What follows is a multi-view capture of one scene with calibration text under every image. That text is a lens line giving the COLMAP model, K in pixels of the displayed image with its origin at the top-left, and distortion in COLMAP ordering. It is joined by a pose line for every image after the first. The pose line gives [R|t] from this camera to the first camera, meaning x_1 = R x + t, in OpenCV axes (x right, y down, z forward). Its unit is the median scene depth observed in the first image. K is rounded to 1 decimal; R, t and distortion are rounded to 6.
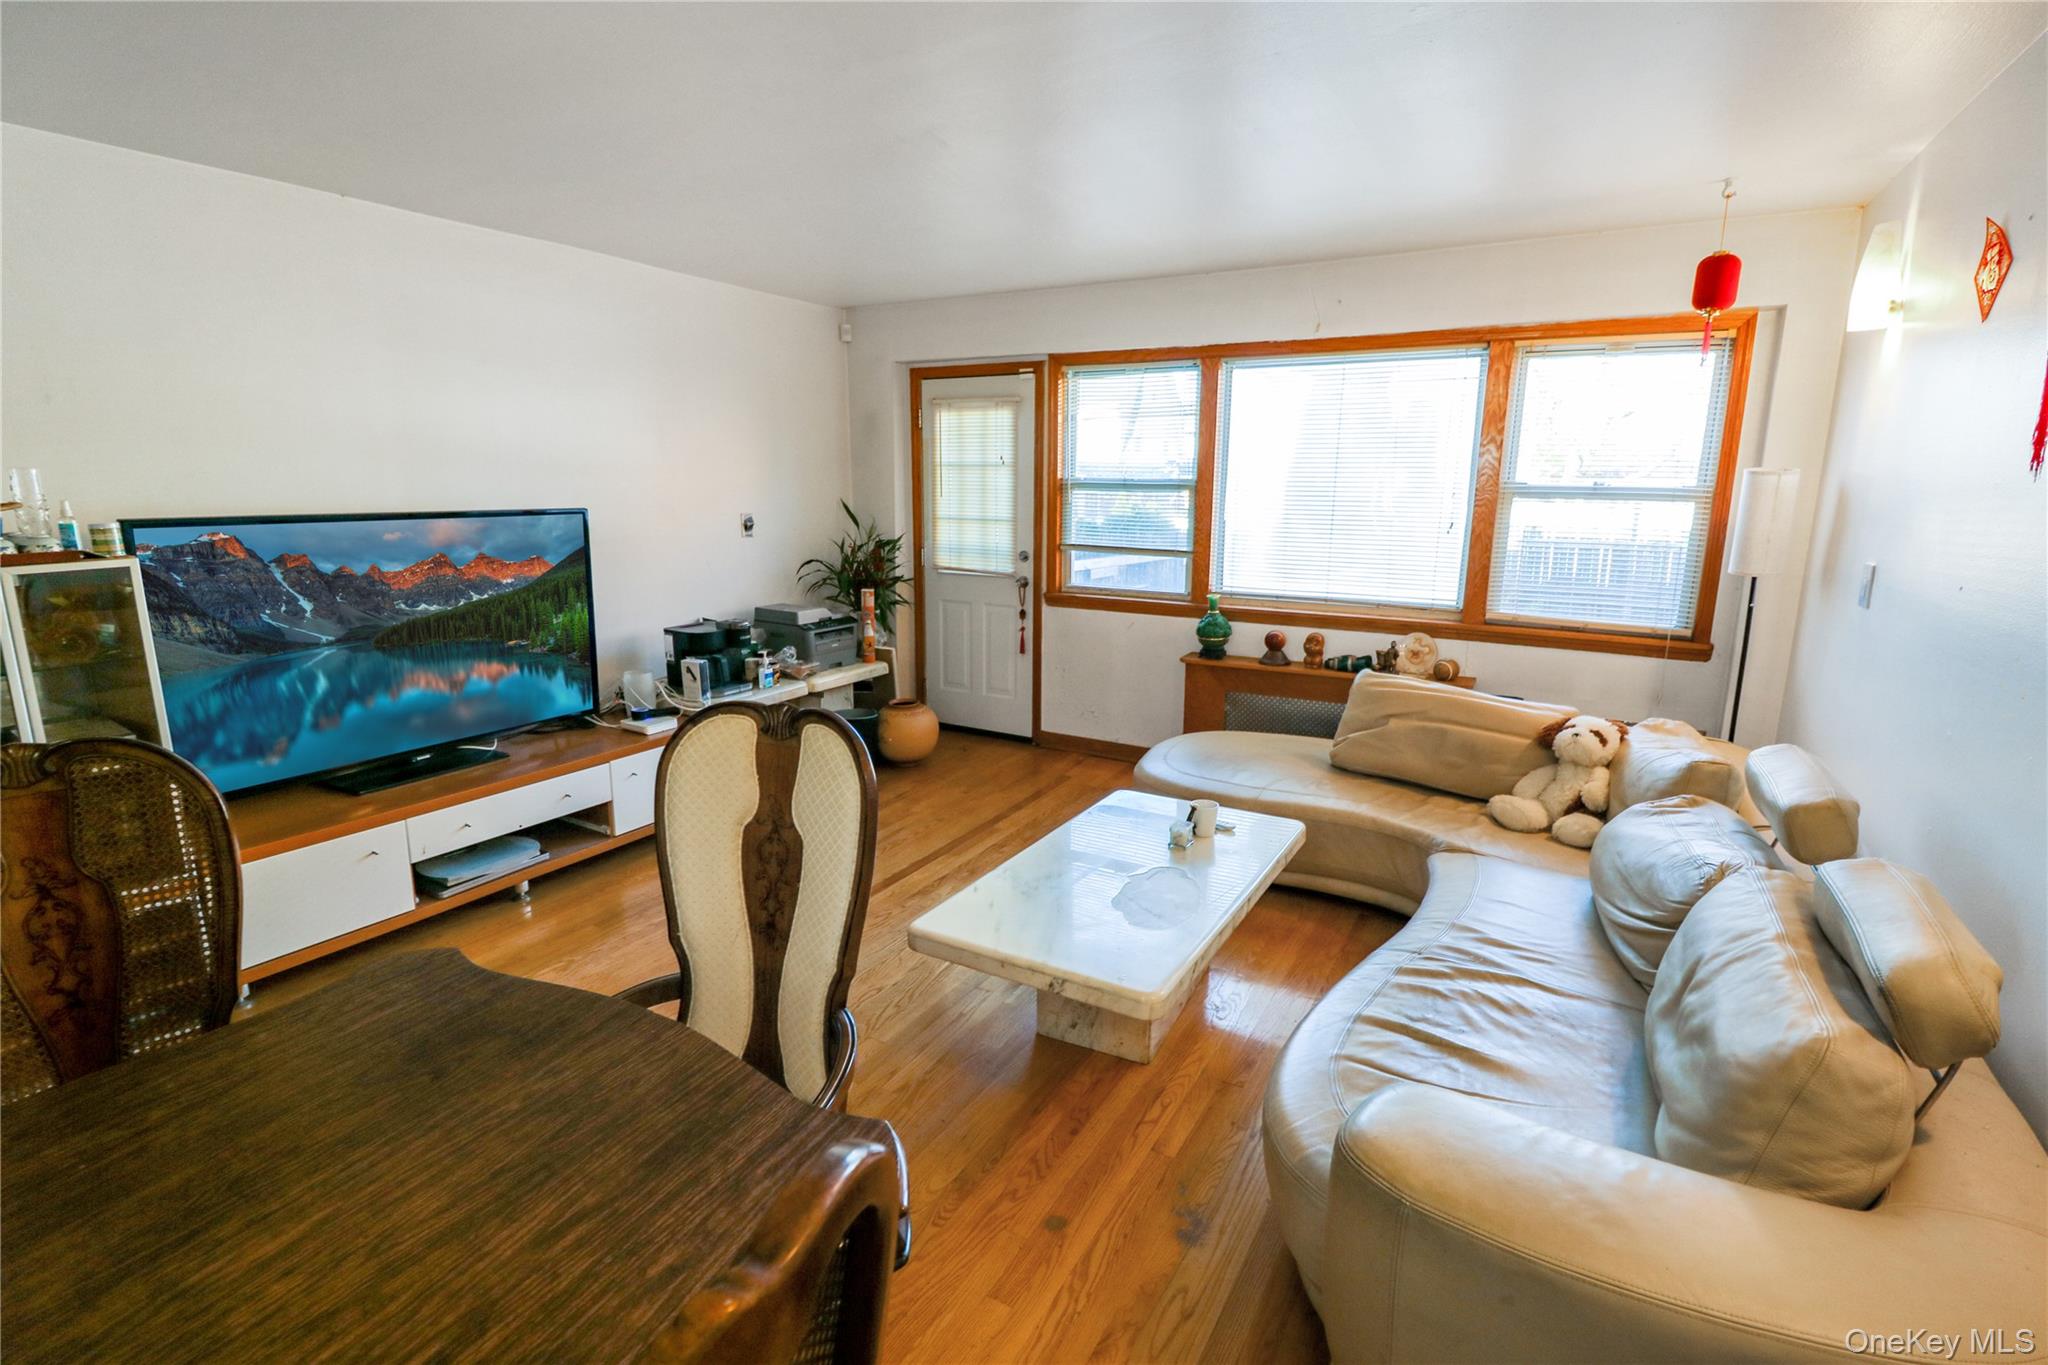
lens RADIAL K [[951.3, 0, 1042.8], [0, 951.3, 681.7], [0, 0, 1]] dist [-0.001728, -0.003407]
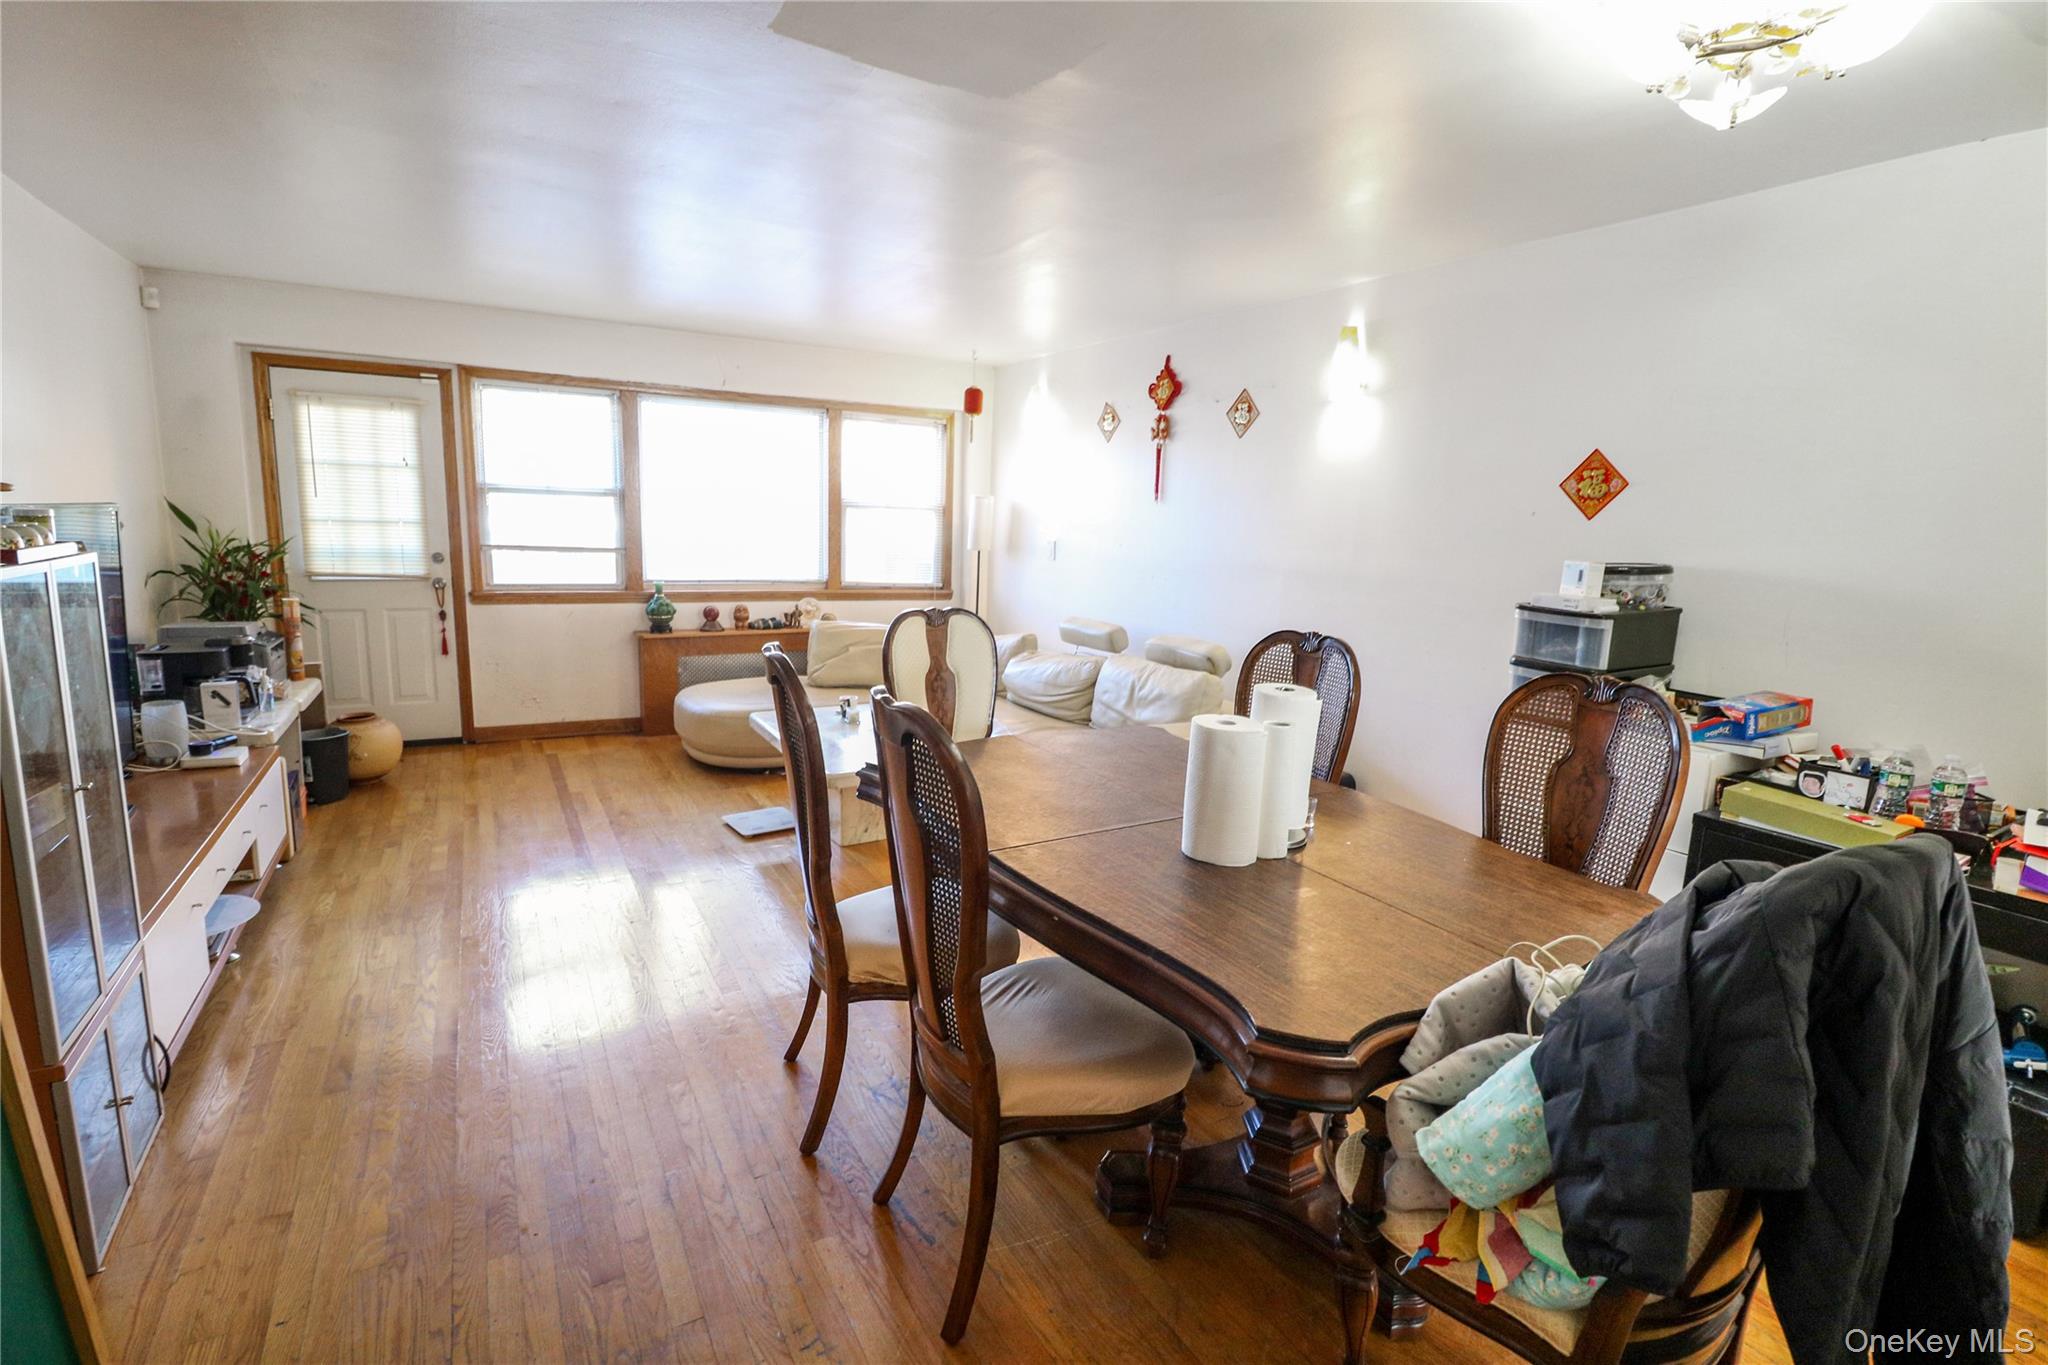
lens RADIAL K [[951.3, 0, 1030.7], [0, 951.3, 677.7], [0, 0, 1]] dist [-0.001728, -0.003407]
pose [[0.512752, -0.134757, 0.847895, -0.597362], [0.148608, 0.986628, 0.066937, 0.020610], [-0.845577, 0.091682, 0.525922, -0.054858]]
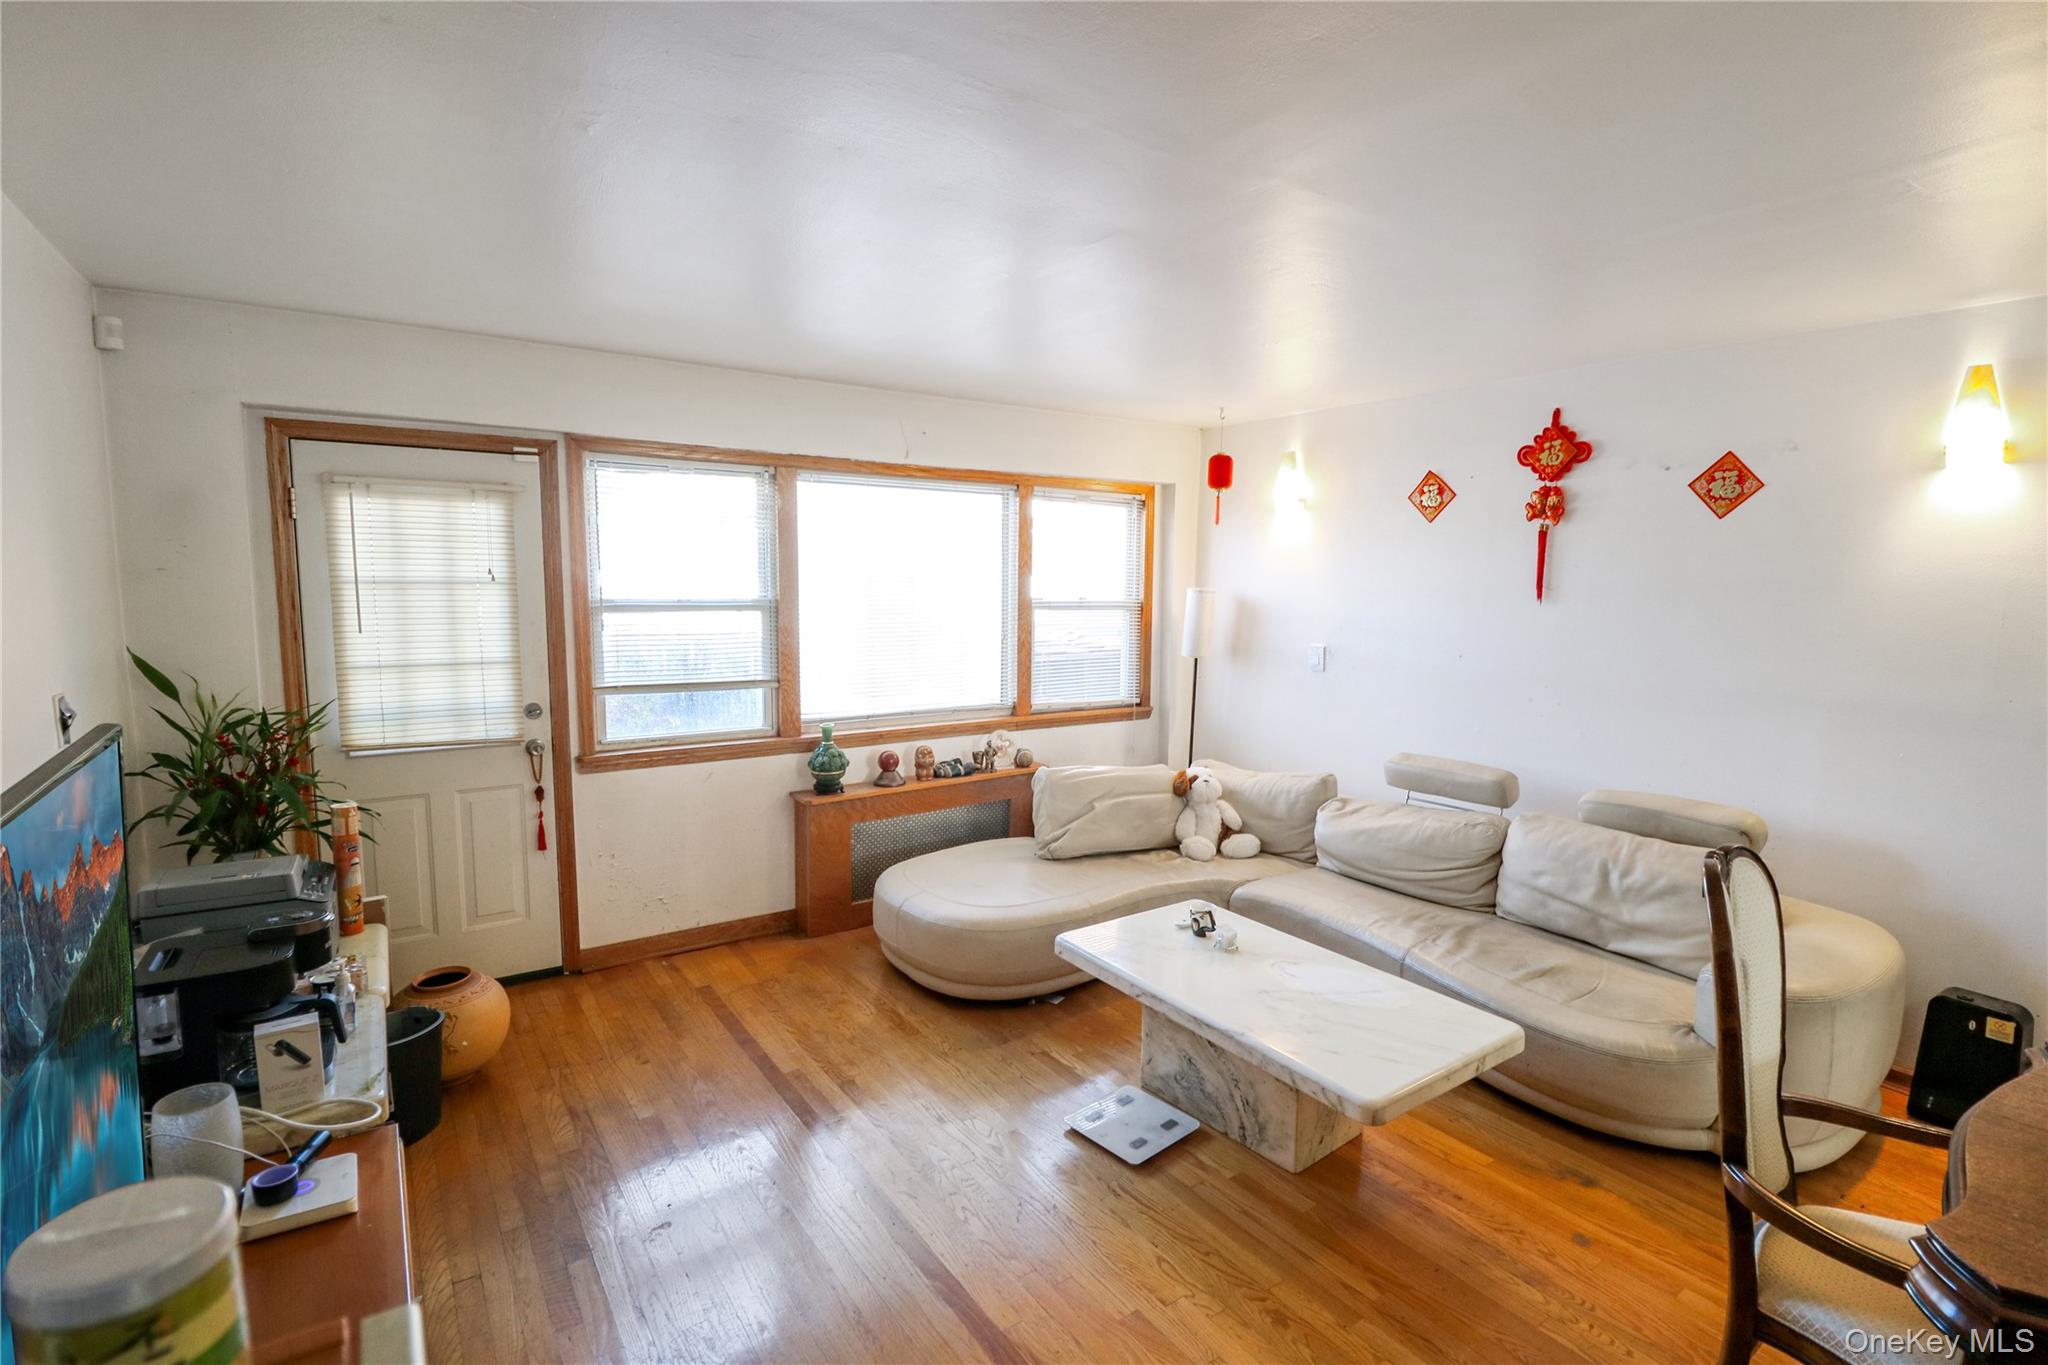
lens RADIAL K [[951.3, 0, 1036.4], [0, 951.3, 685.8], [0, 0, 1]] dist [-0.001728, -0.003407]
pose [[0.434559, -0.105239, 0.894474, -0.501752], [0.182965, 0.982756, 0.026737, -0.106150], [-0.881863, 0.152039, 0.446320, 0.380784]]
